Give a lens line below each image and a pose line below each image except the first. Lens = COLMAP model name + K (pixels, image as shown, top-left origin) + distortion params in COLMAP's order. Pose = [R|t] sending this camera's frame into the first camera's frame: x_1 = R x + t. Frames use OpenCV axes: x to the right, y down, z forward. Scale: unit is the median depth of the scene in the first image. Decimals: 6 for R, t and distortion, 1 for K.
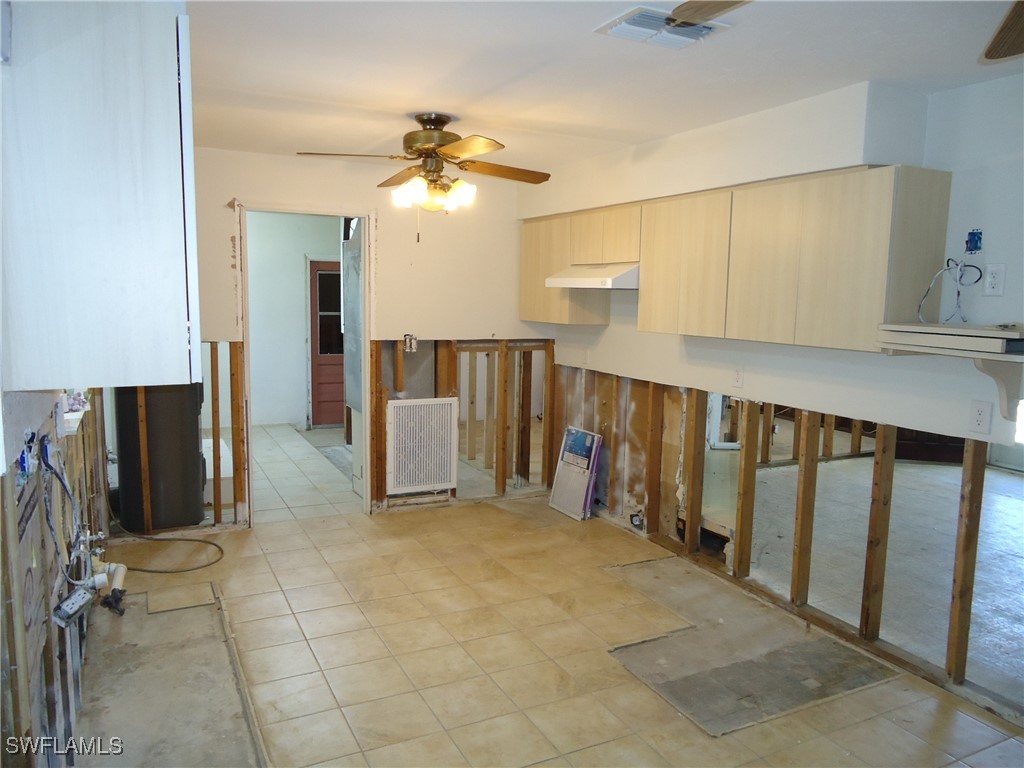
lens RADIAL K [[747.9, 0, 514.6], [0, 747.9, 377.5], [0, 0, 1]] dist [-0.002278, 0.005106]
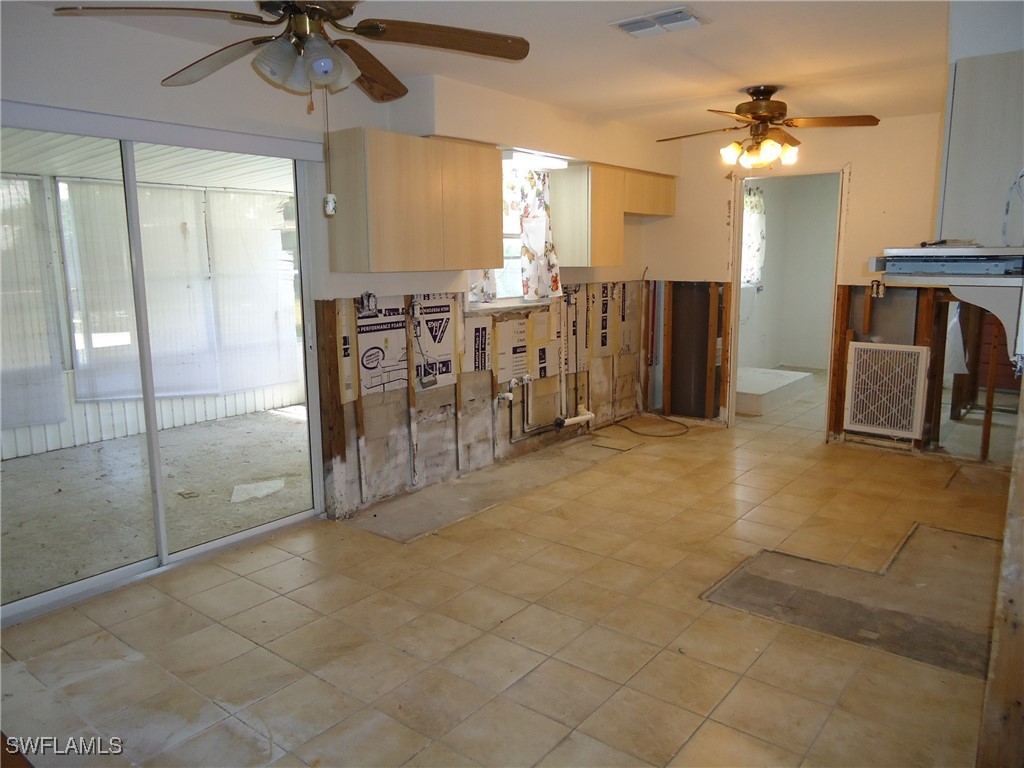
lens RADIAL K [[747.9, 0, 514.6], [0, 747.9, 377.5], [0, 0, 1]] dist [-0.002278, 0.005106]
pose [[0.420688, 0.125540, -0.898477, 0.781968], [-0.089575, 0.991288, 0.096567, 0.027673], [0.902772, 0.039857, 0.428268, 0.136325]]
